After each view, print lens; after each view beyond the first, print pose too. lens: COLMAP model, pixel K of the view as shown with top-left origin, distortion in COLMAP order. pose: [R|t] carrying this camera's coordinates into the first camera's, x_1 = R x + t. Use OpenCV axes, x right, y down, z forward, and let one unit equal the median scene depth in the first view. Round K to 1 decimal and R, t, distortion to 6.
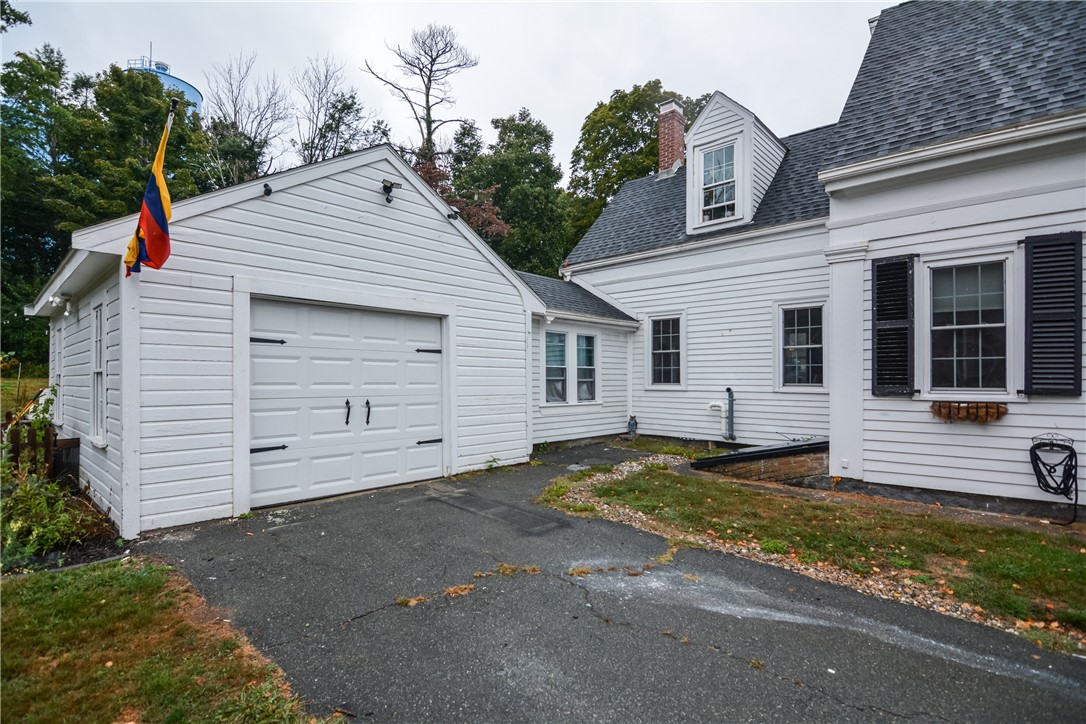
lens RADIAL K [[527.1, 0, 539.2], [0, 527.1, 376.7], [0, 0, 1]] dist [-0.004899, -0.000983]
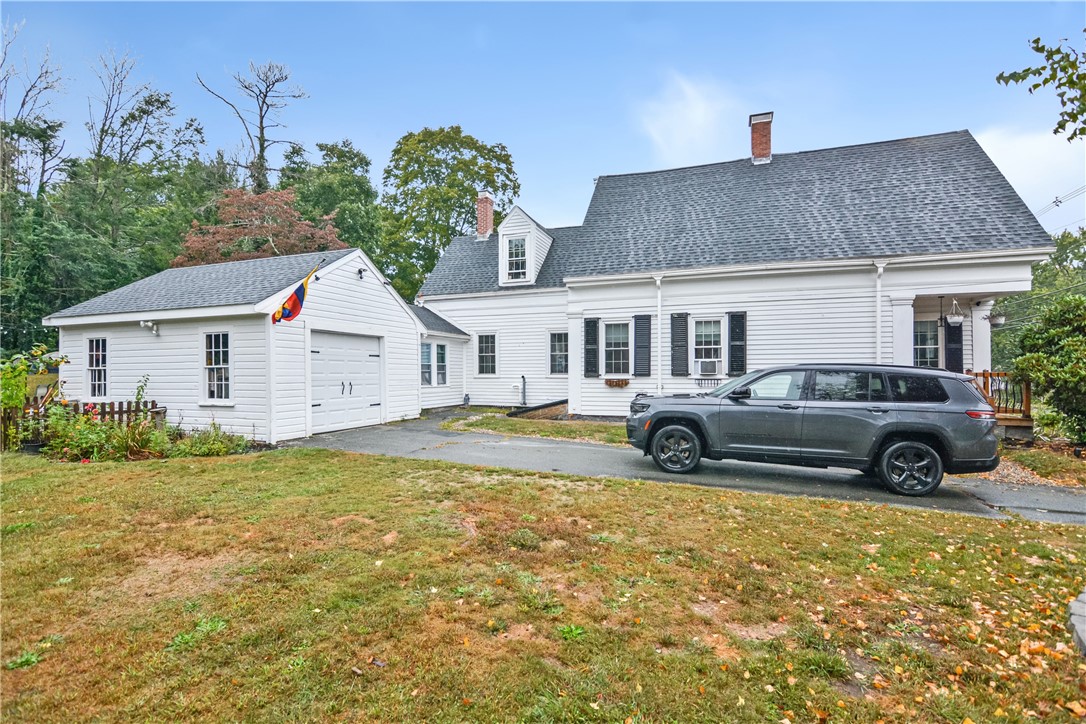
lens RADIAL K [[527.1, 0, 553.8], [0, 527.1, 367.2], [0, 0, 1]] dist [-0.004899, -0.000983]
pose [[0.910680, -0.000776, 0.413111, -0.266305], [0.003693, 0.999974, -0.006264, 0.003448], [-0.413095, 0.007230, 0.910659, -0.629659]]
